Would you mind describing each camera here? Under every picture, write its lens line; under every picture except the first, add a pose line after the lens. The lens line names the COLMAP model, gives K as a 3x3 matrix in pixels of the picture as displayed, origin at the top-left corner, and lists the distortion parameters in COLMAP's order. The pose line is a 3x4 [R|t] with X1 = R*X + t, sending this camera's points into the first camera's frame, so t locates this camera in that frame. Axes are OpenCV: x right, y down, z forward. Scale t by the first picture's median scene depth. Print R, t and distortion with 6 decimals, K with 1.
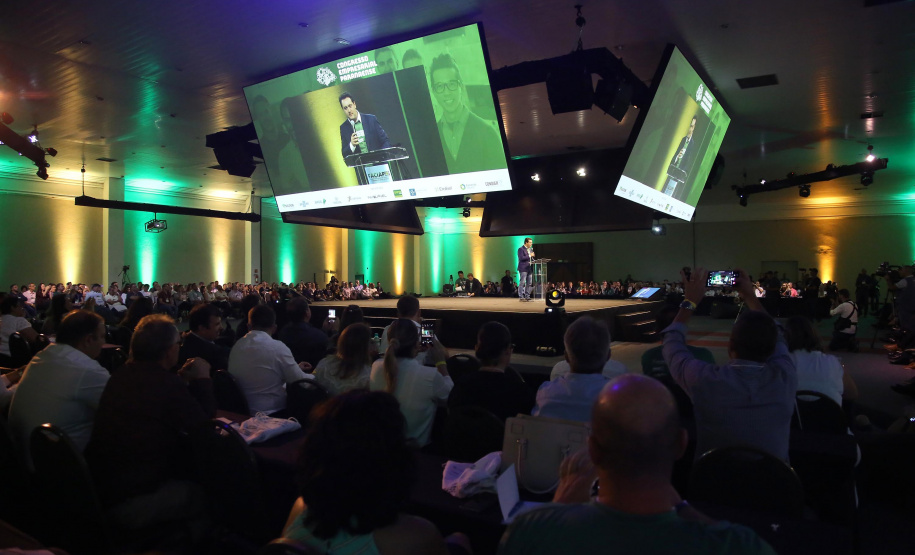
lens RADIAL K [[626.3, 0, 468.6], [0, 626.3, 285.0], [0, 0, 1]] dist [-0.059854, 0.010034]
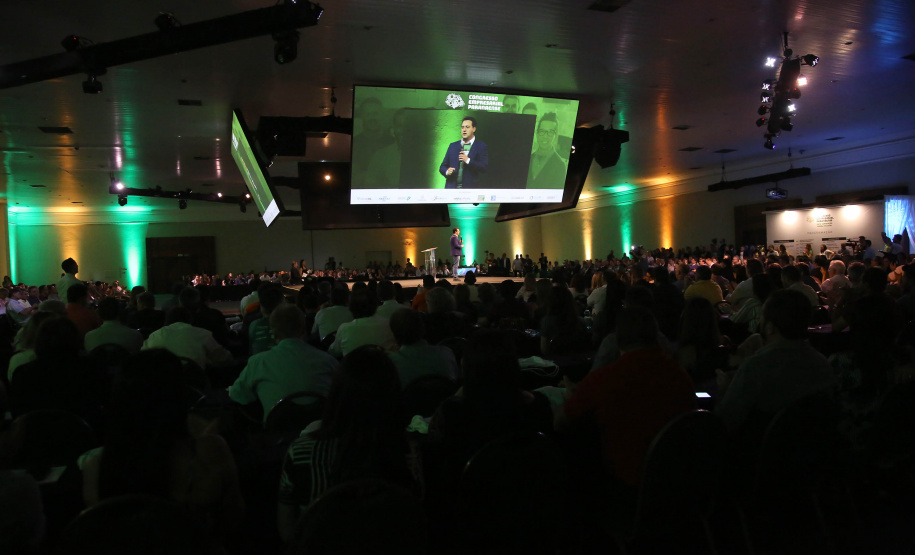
lens RADIAL K [[626.3, 0, 468.6], [0, 626.3, 285.0], [0, 0, 1]] dist [-0.059854, 0.010034]
pose [[0.555710, -0.055645, 0.829512, -1.309726], [0.048974, 0.998216, 0.034154, -0.008825], [-0.829933, 0.021645, 0.557444, 0.294626]]
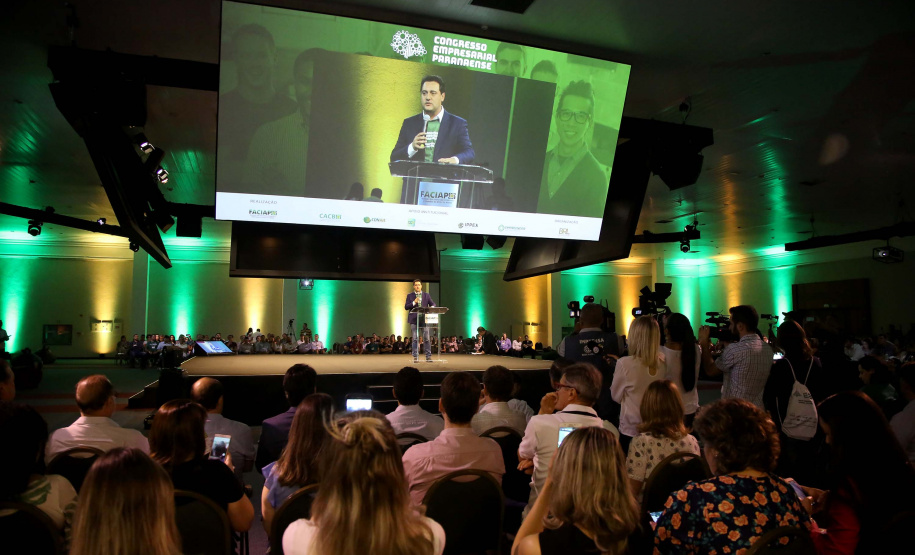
lens RADIAL K [[626.3, 0, 468.6], [0, 626.3, 285.0], [0, 0, 1]] dist [-0.059854, 0.010034]
pose [[0.613819, 0.068067, 0.786507, -0.743520], [0.002772, 0.996084, -0.088368, -0.002279], [-0.789442, 0.056422, 0.611227, 0.544659]]
